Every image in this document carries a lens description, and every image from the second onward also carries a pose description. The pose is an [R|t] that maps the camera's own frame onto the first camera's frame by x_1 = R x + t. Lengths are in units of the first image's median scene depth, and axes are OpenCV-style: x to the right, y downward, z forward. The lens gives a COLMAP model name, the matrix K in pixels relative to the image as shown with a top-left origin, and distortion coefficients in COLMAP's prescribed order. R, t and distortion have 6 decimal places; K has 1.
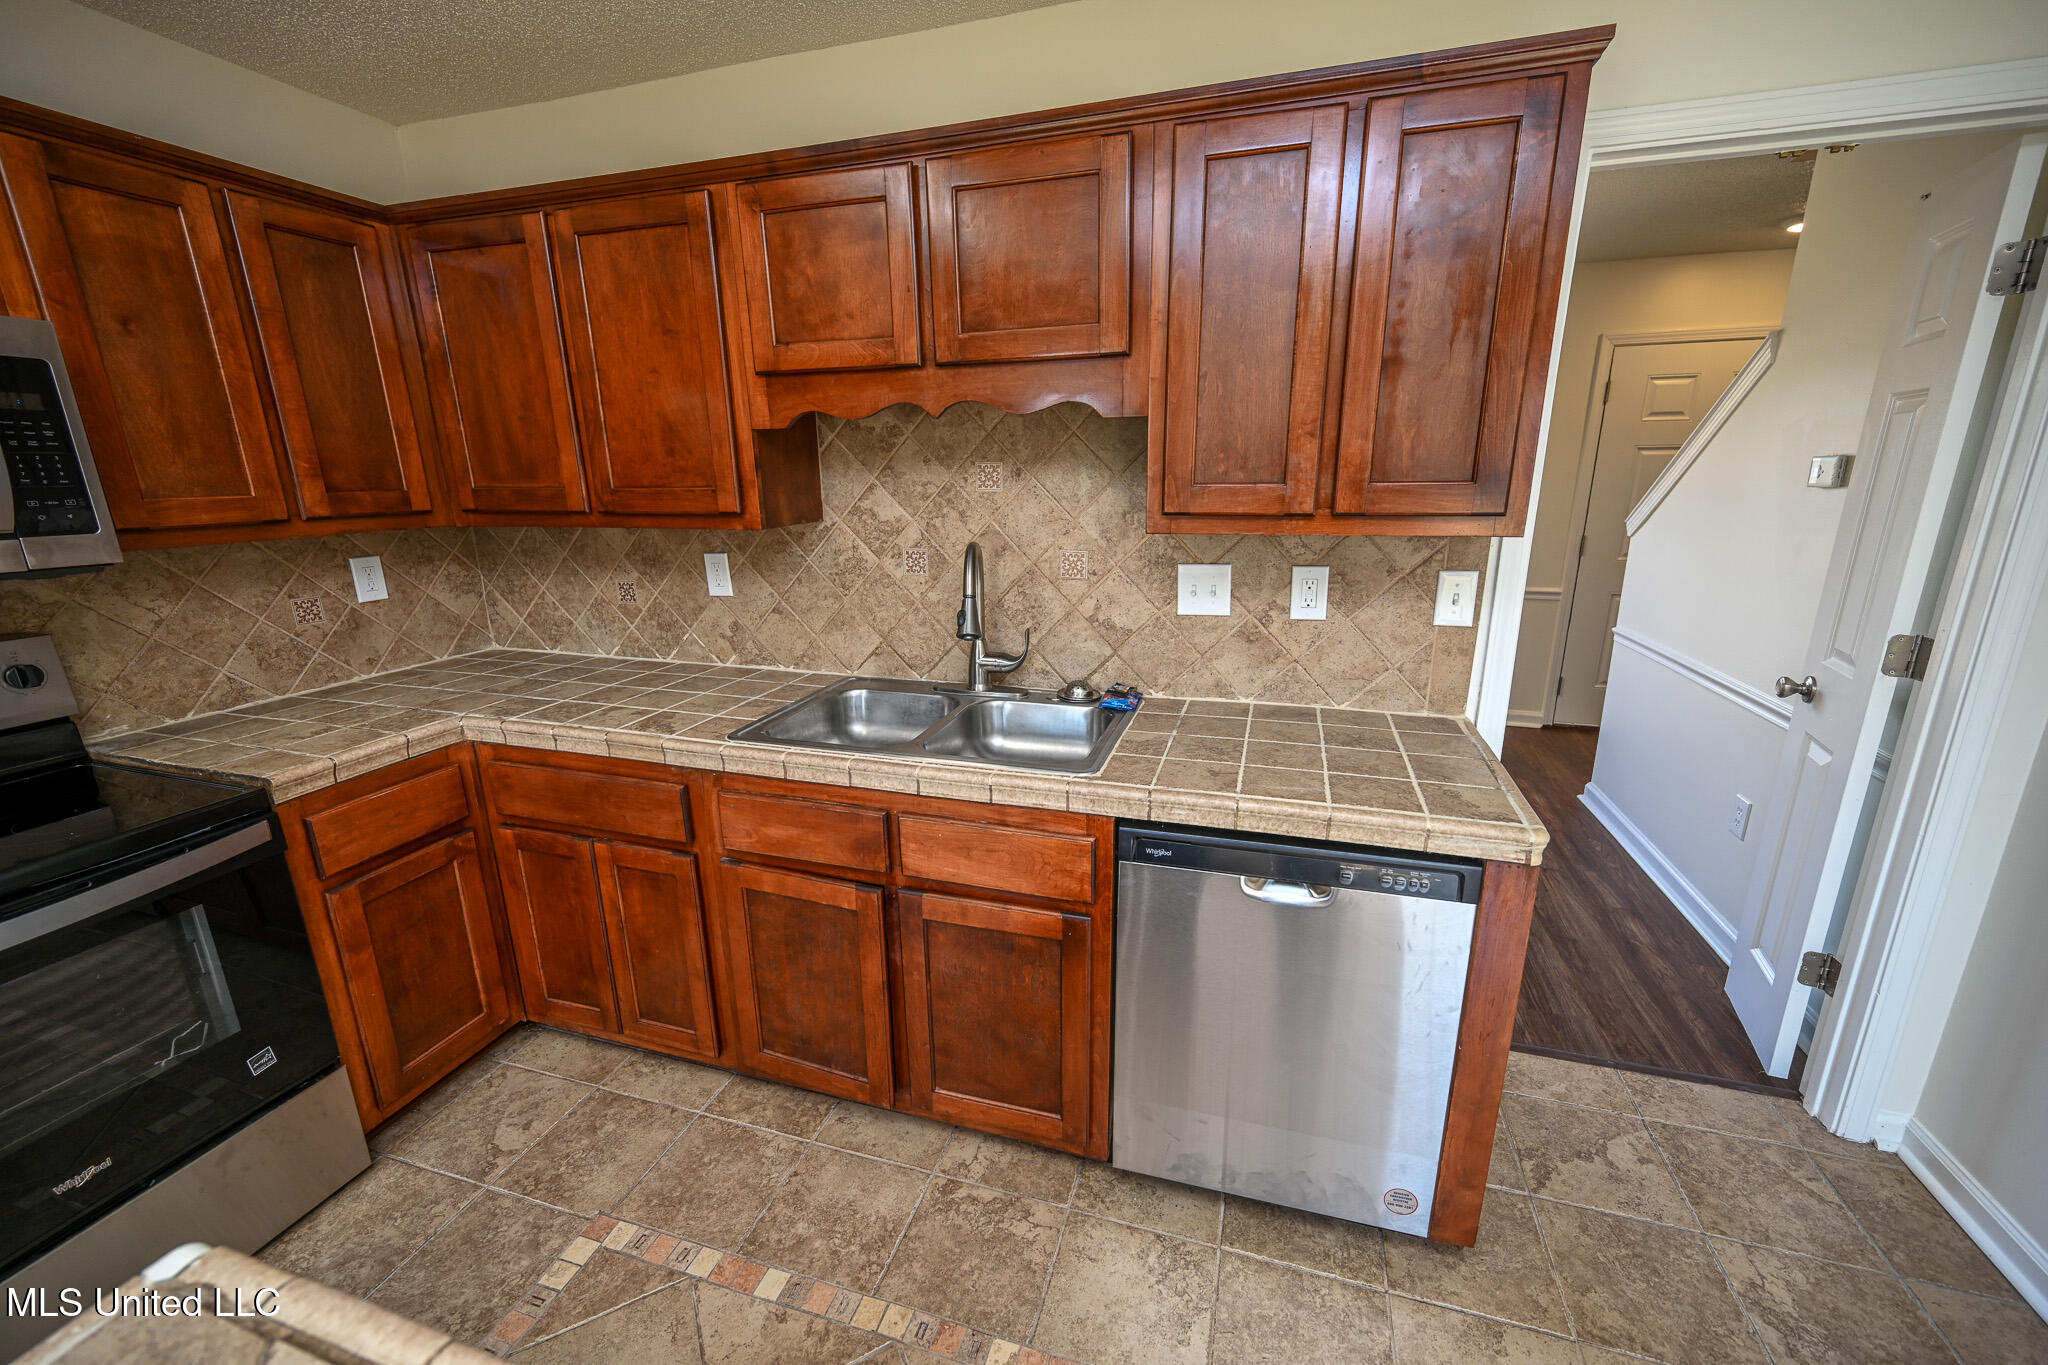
lens RADIAL K [[803.5, 0, 1027.4], [0, 803.5, 683.7], [0, 0, 1]] dist [-0.001860, 0.000209]
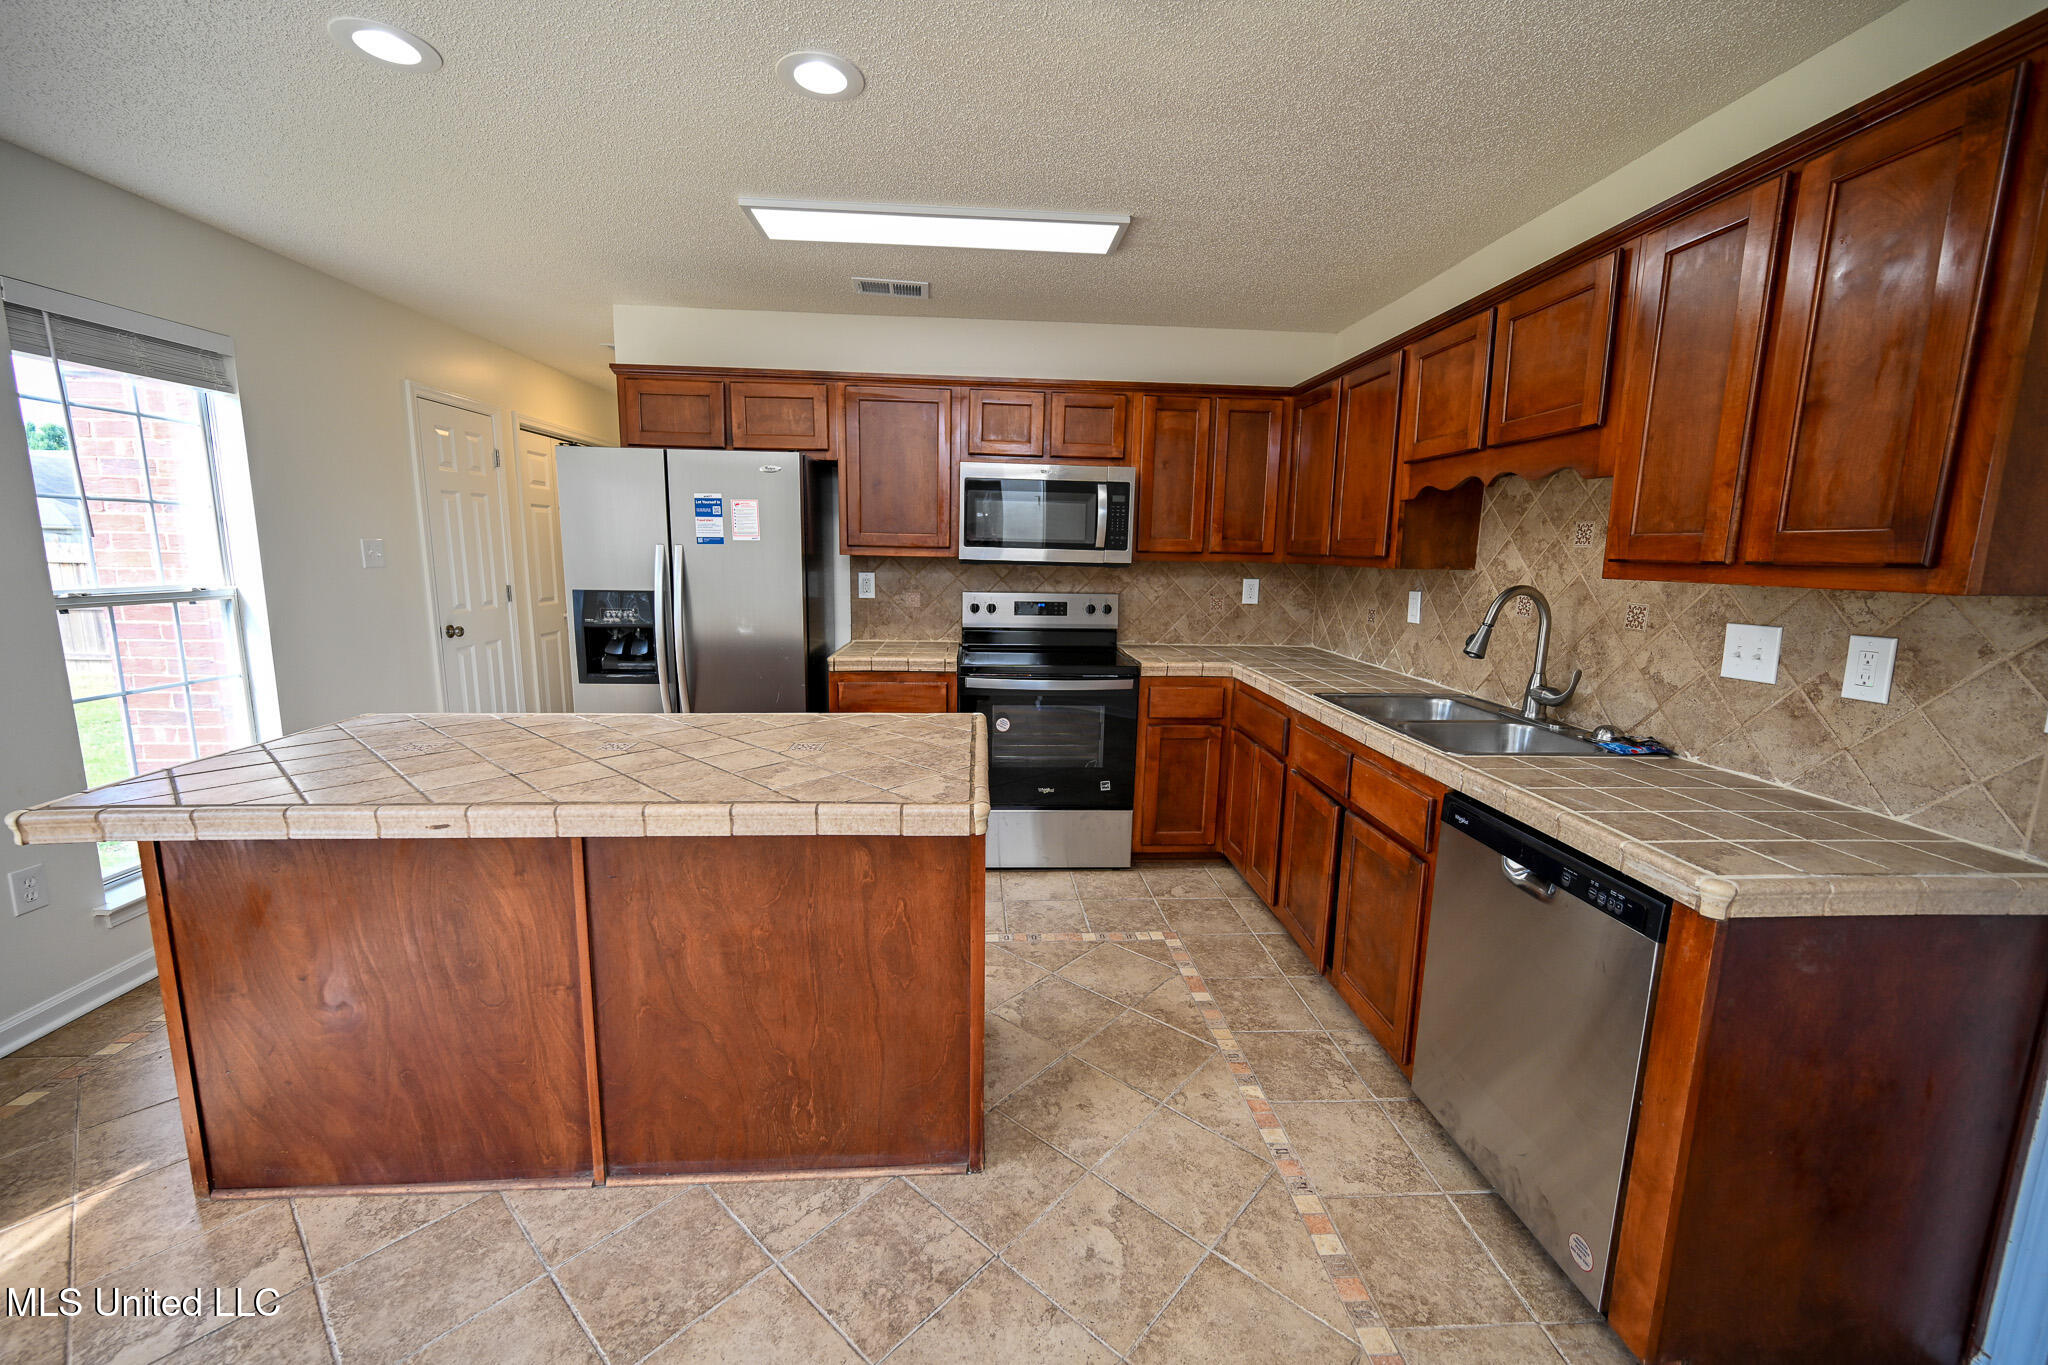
lens RADIAL K [[803.5, 0, 1026.7], [0, 803.5, 677.4], [0, 0, 1]] dist [-0.001860, 0.000209]
pose [[0.358145, 0.166999, -0.918610, 0.839101], [-0.267586, 0.960961, 0.070373, 0.074254], [0.894500, 0.220604, 0.388850, -0.108570]]
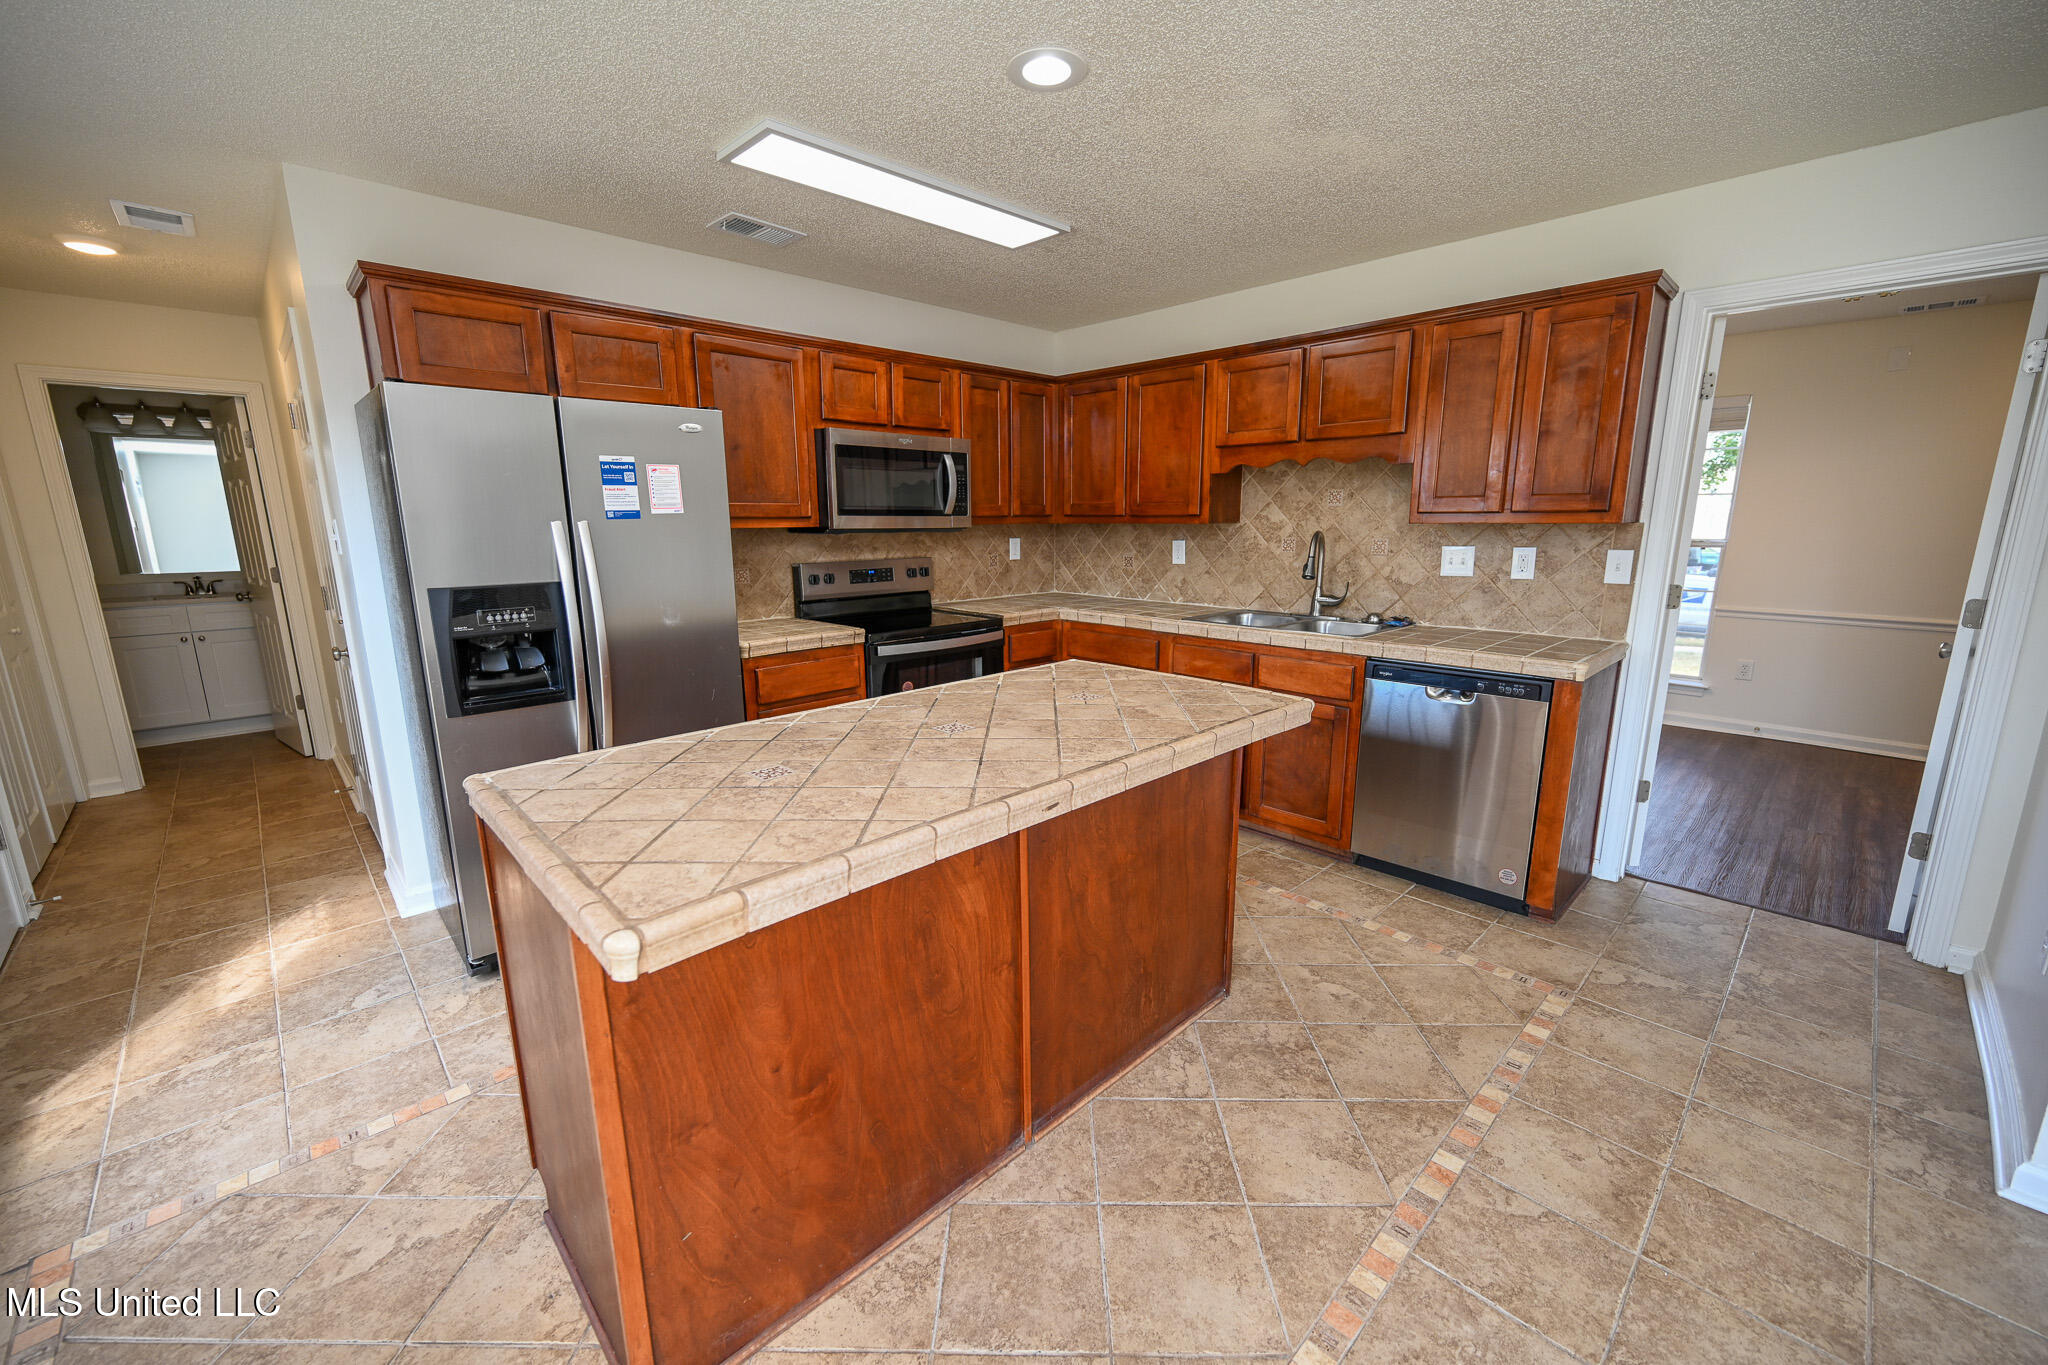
lens RADIAL K [[803.5, 0, 1020.2], [0, 803.5, 683.4], [0, 0, 1]] dist [-0.001860, 0.000209]
pose [[0.875751, 0.104546, -0.471308, 0.257430], [-0.130882, 0.991123, -0.023343, 0.330082], [0.464684, 0.082129, 0.881660, -1.003637]]
